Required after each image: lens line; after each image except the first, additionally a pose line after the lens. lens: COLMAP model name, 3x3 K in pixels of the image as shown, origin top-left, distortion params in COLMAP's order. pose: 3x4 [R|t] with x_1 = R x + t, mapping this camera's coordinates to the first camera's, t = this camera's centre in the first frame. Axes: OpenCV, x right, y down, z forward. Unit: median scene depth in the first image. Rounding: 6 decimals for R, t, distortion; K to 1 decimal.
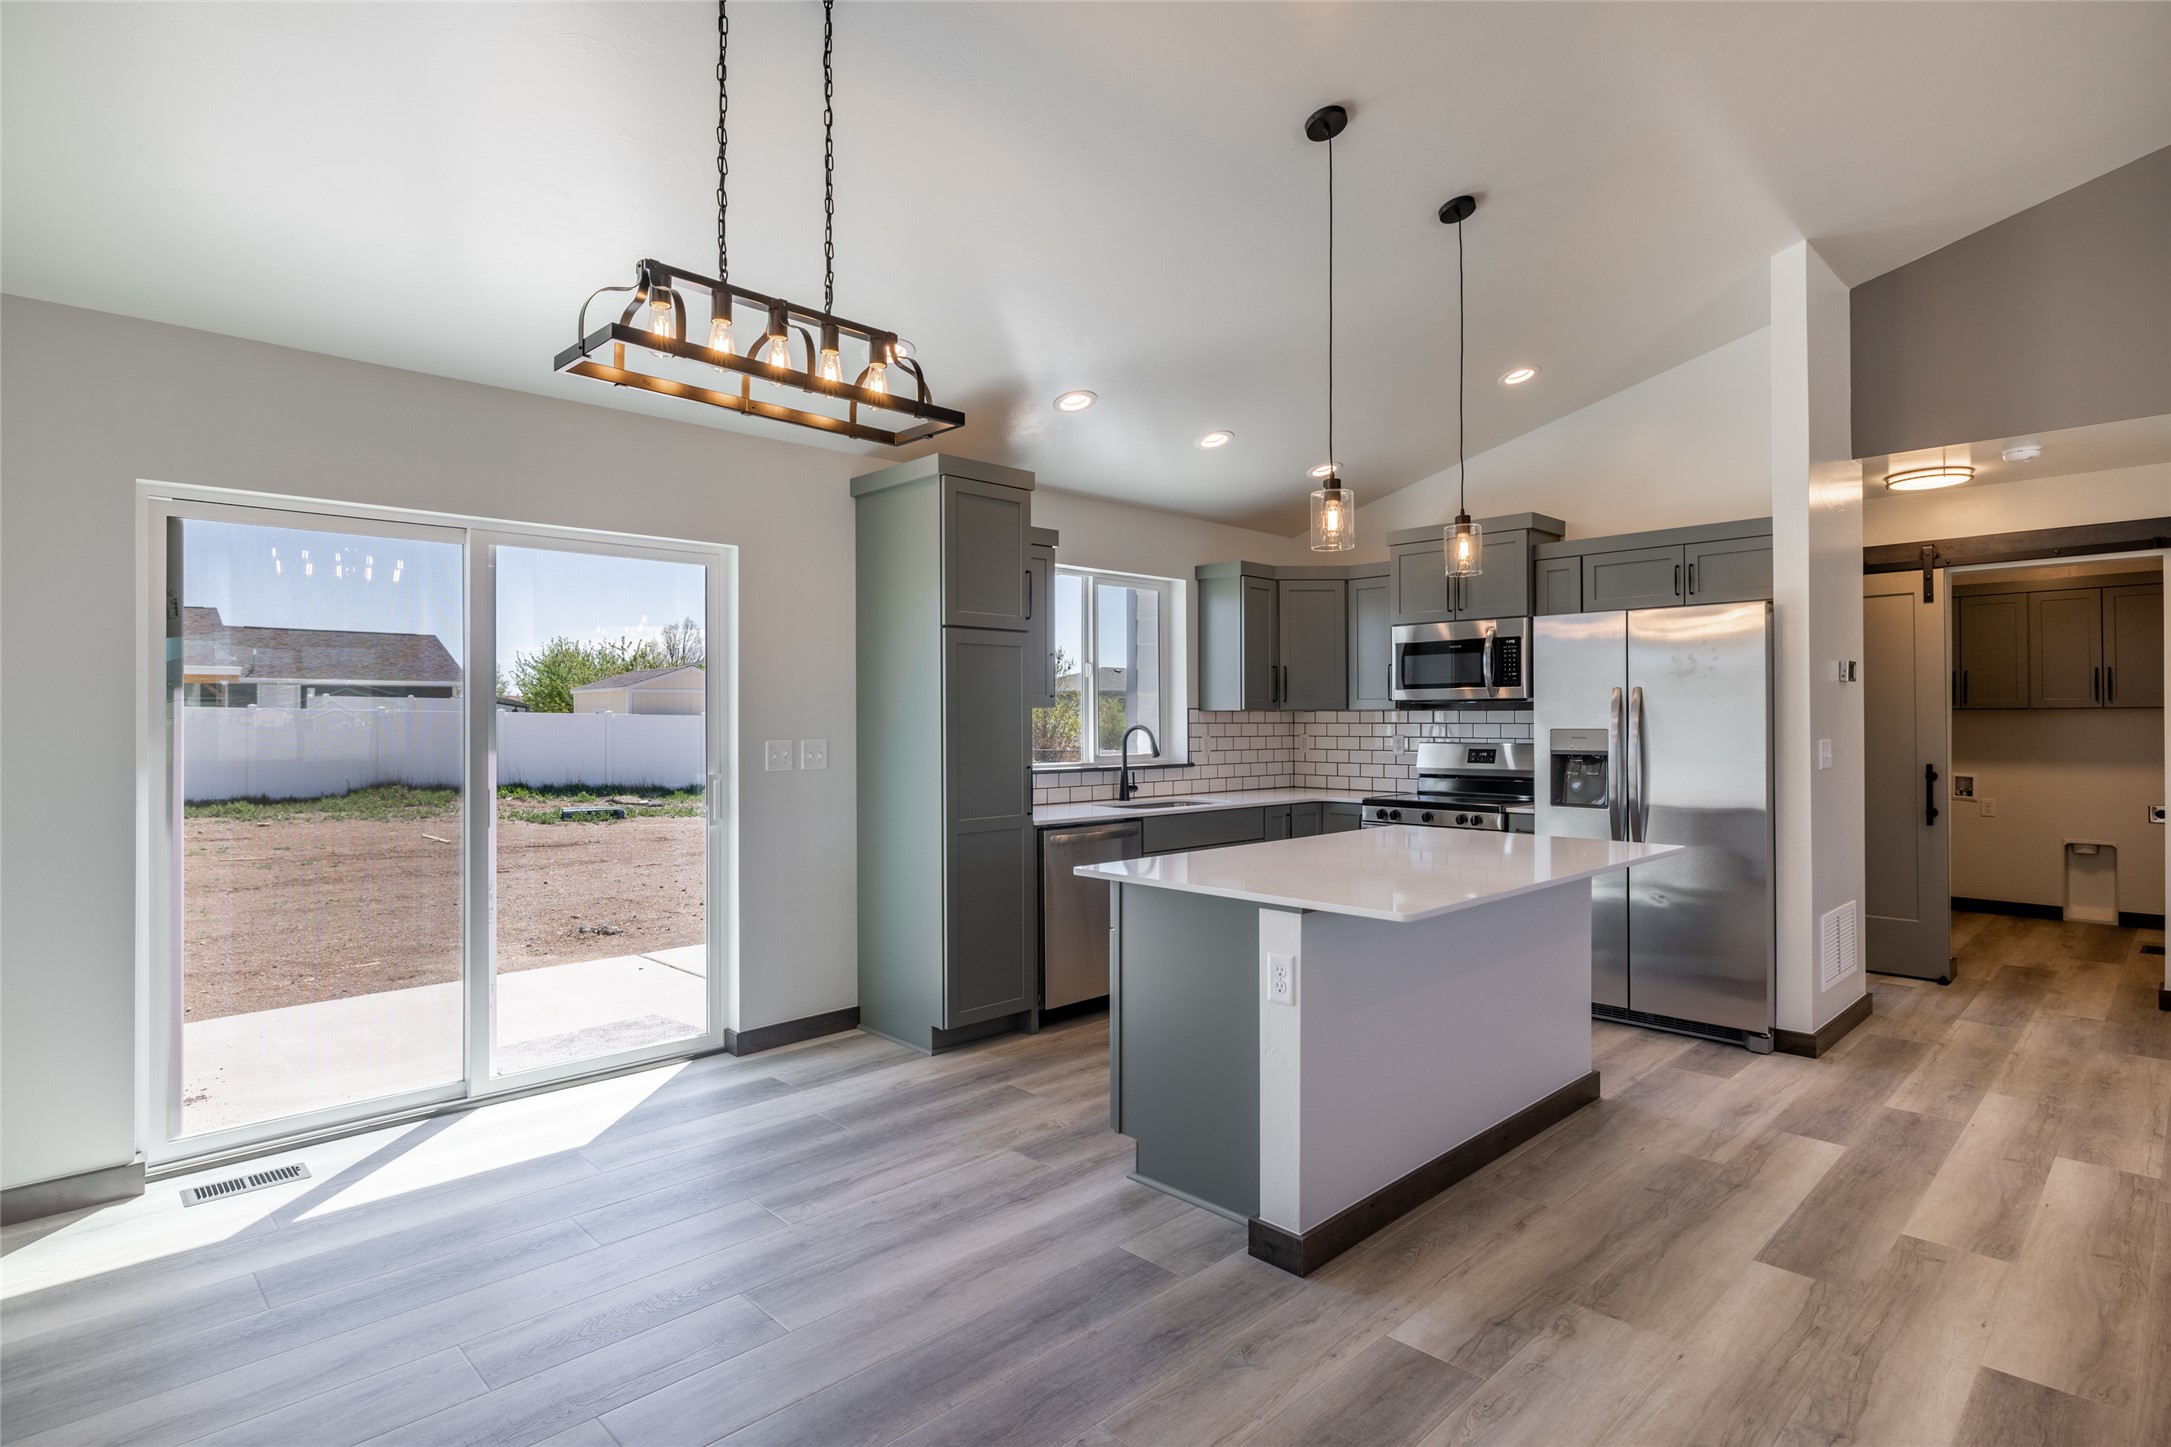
lens RADIAL K [[1106.9, 0, 1086.0], [0, 1106.9, 711.9], [0, 0, 1]] dist [-0.001582, 0.001133]
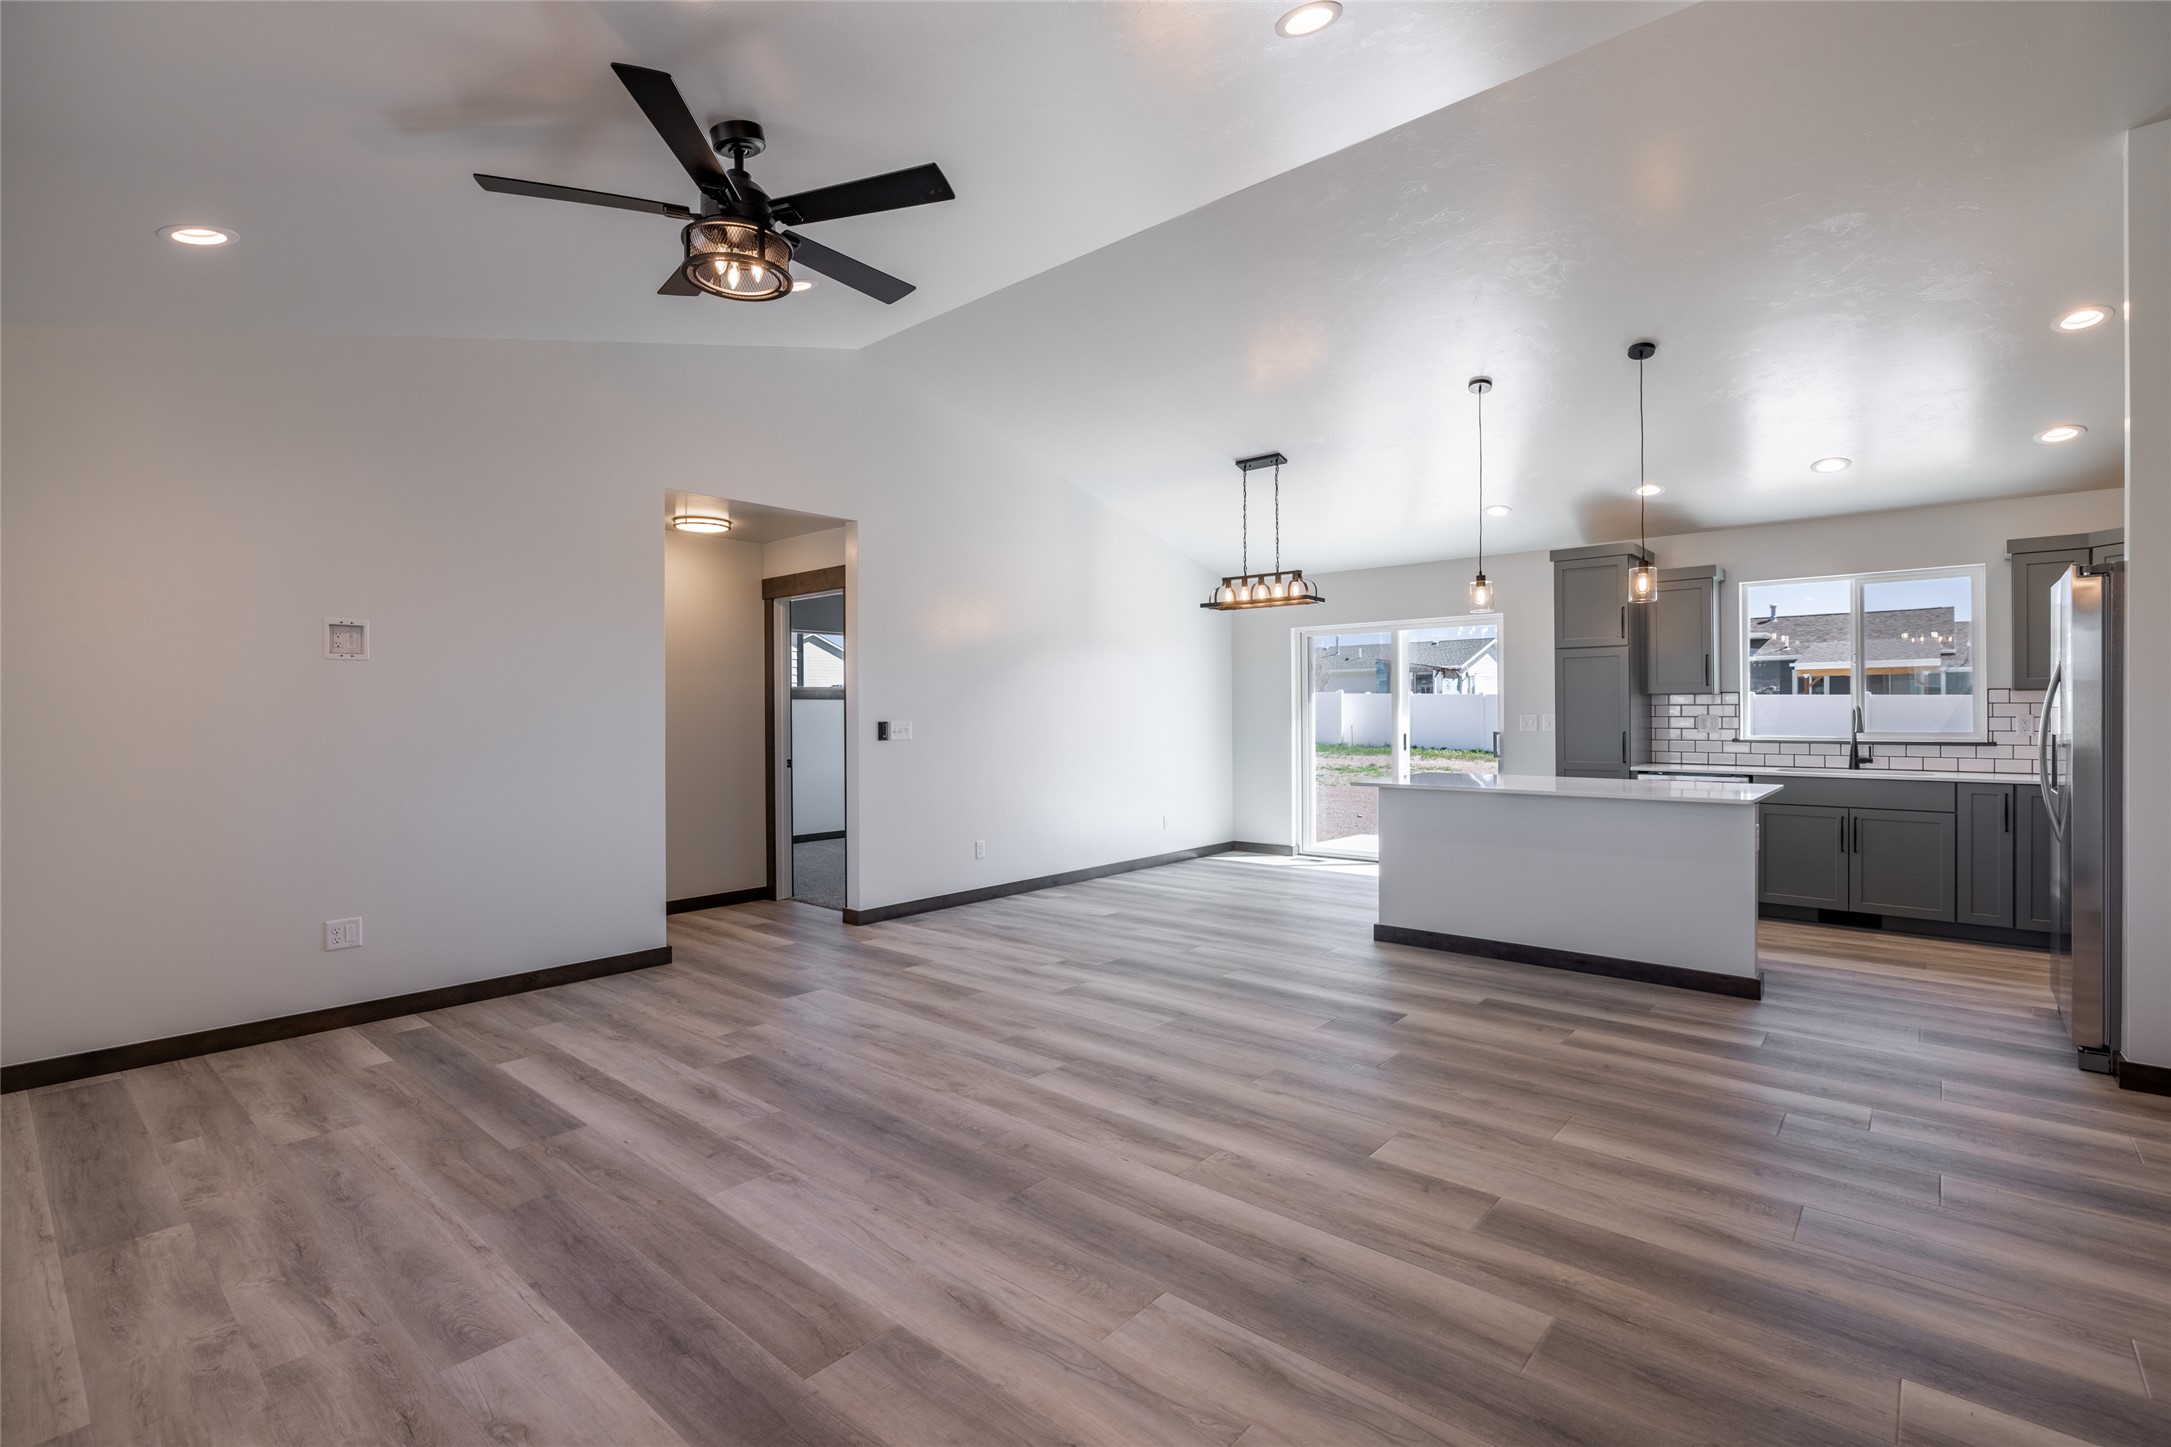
lens RADIAL K [[987.7, 0, 1081.5], [0, 987.7, 705.2], [0, 0, 1]] dist [-0.004675, 0.001274]
pose [[0.078600, -0.005493, -0.996891, 1.103468], [0.012020, 0.999917, -0.004562, 0.007326], [0.996834, -0.011624, 0.078659, 0.109192]]
